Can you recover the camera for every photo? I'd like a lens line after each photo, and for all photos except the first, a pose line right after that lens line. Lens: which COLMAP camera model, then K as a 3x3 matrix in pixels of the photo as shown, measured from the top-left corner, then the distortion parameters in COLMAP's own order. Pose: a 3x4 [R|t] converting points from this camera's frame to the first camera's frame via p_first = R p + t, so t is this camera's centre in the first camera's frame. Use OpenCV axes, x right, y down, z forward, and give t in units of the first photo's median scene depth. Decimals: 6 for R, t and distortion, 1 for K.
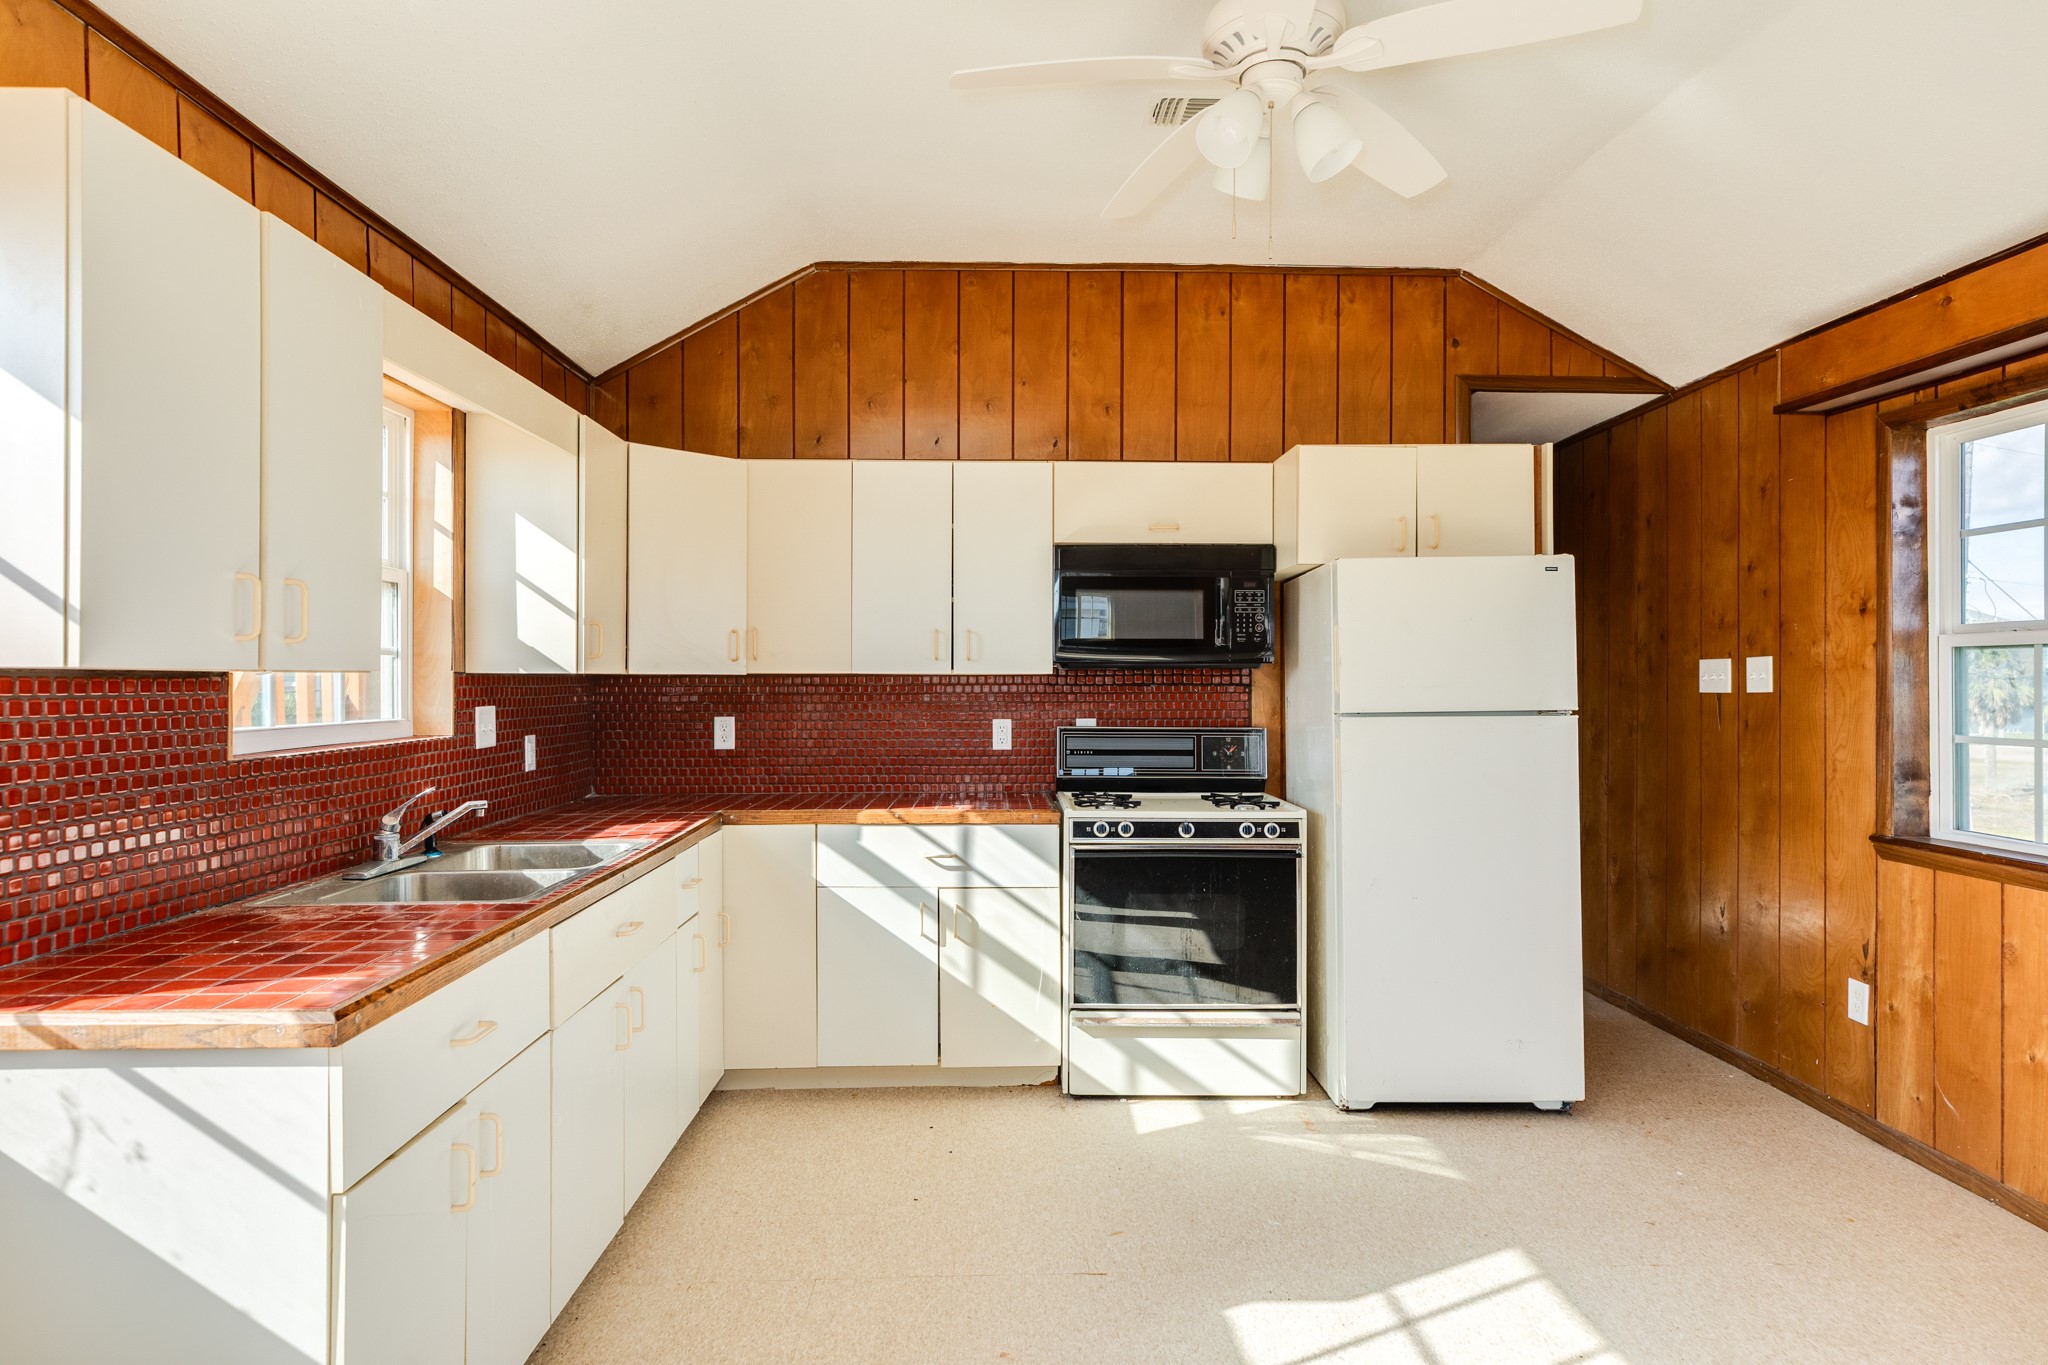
lens RADIAL K [[1123.9, 0, 1023.7], [0, 1123.9, 678.2], [0, 0, 1]] dist [0.012697, -0.001589]
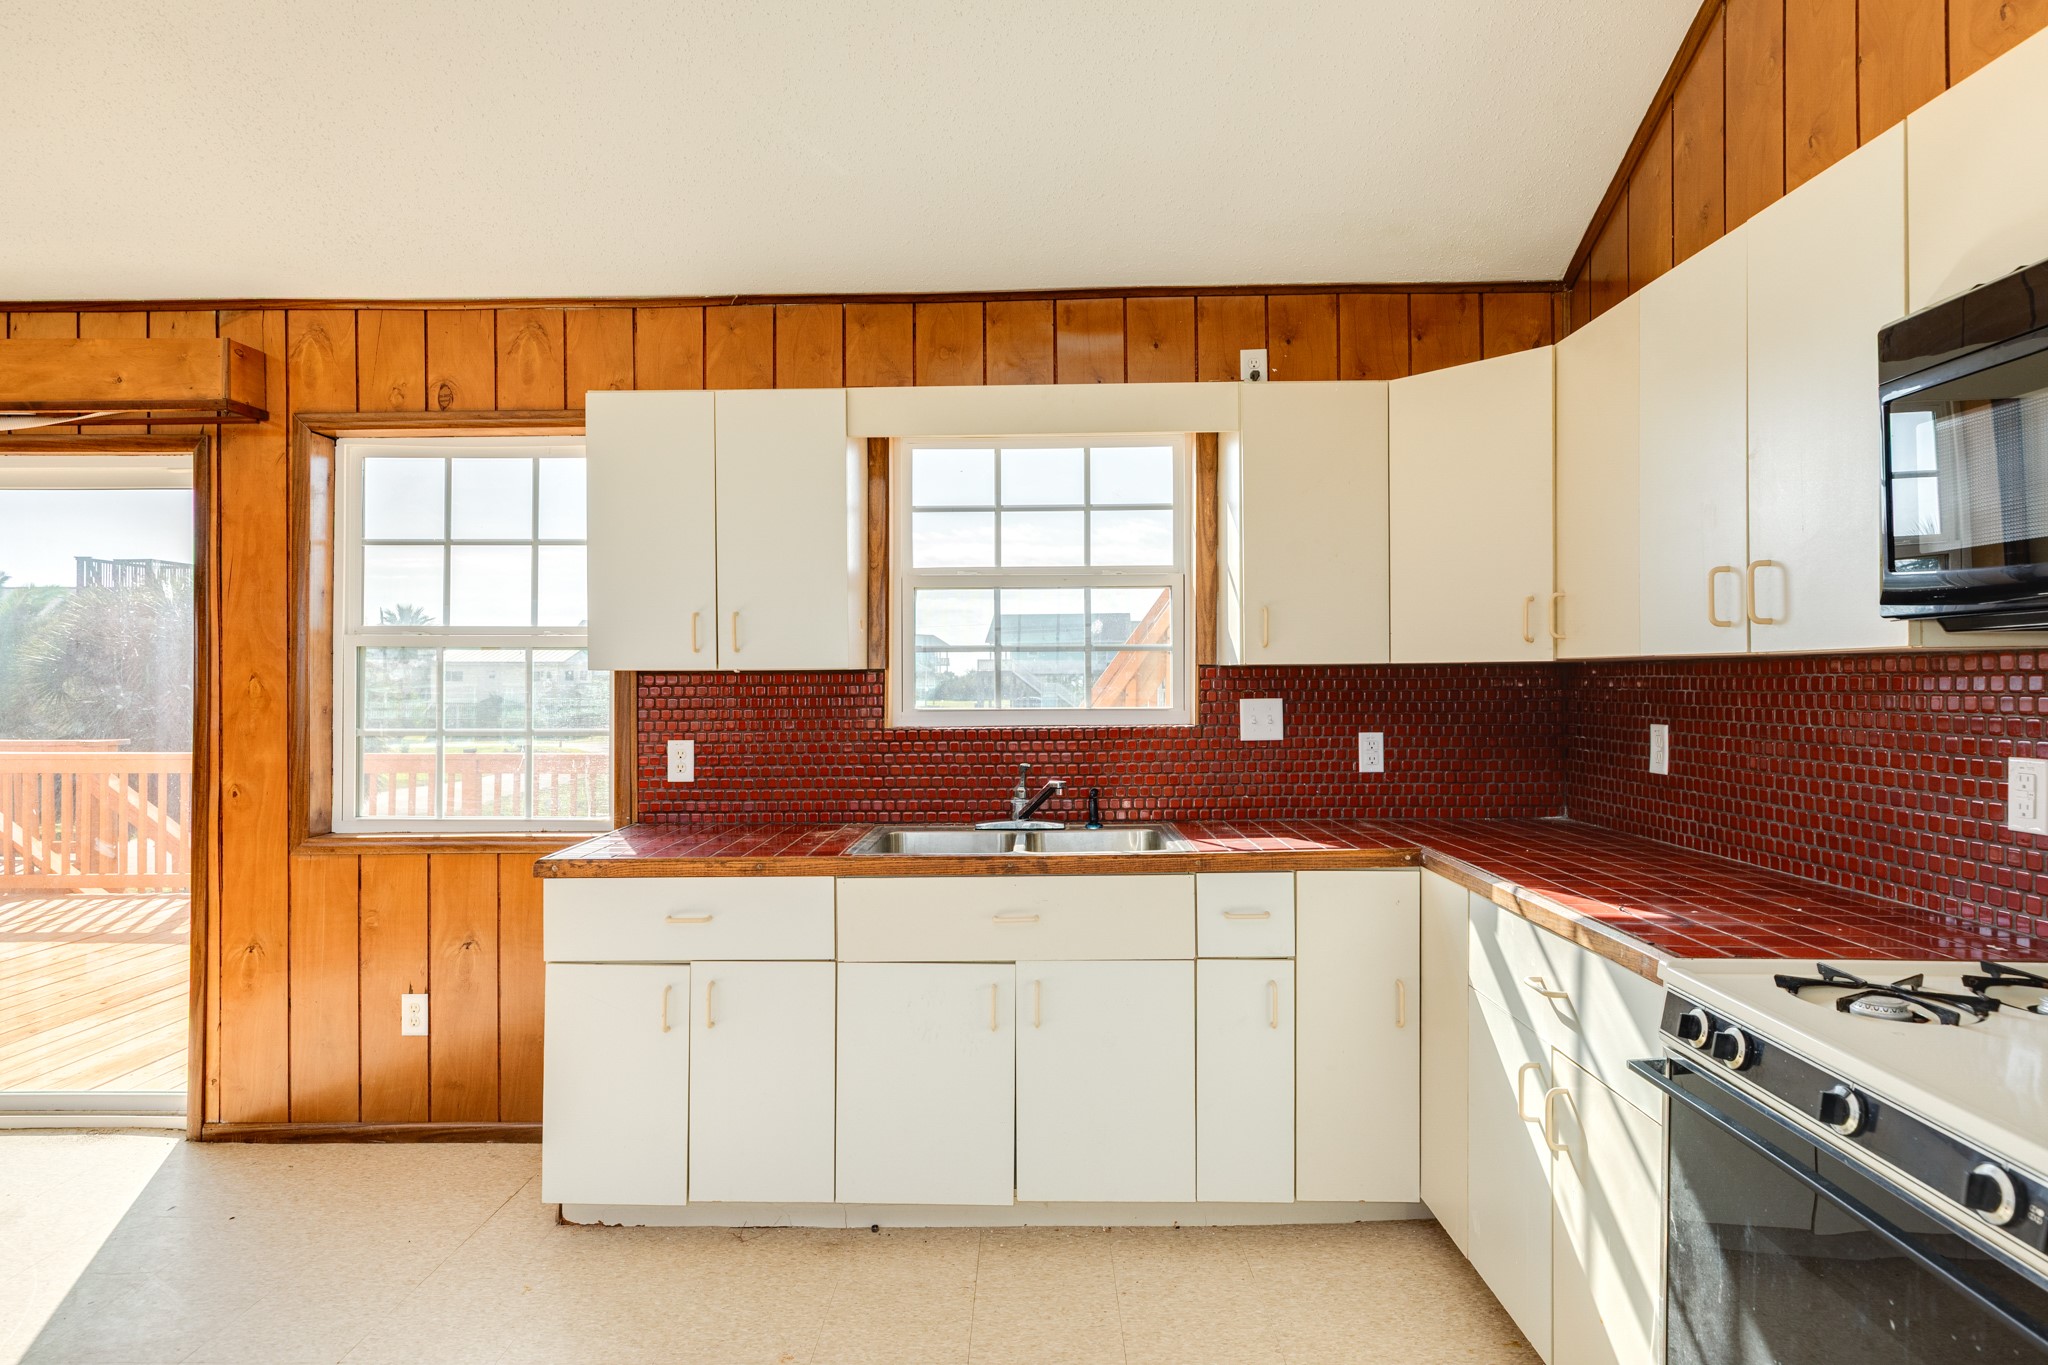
lens RADIAL K [[1123.9, 0, 1013.6], [0, 1123.9, 681.6], [0, 0, 1]] dist [0.012697, -0.001589]
pose [[-0.046379, 0.002821, -0.998920, 0.480790], [0.007947, 0.999965, 0.002455, 0.005513], [0.998892, -0.007824, -0.046400, 0.765621]]
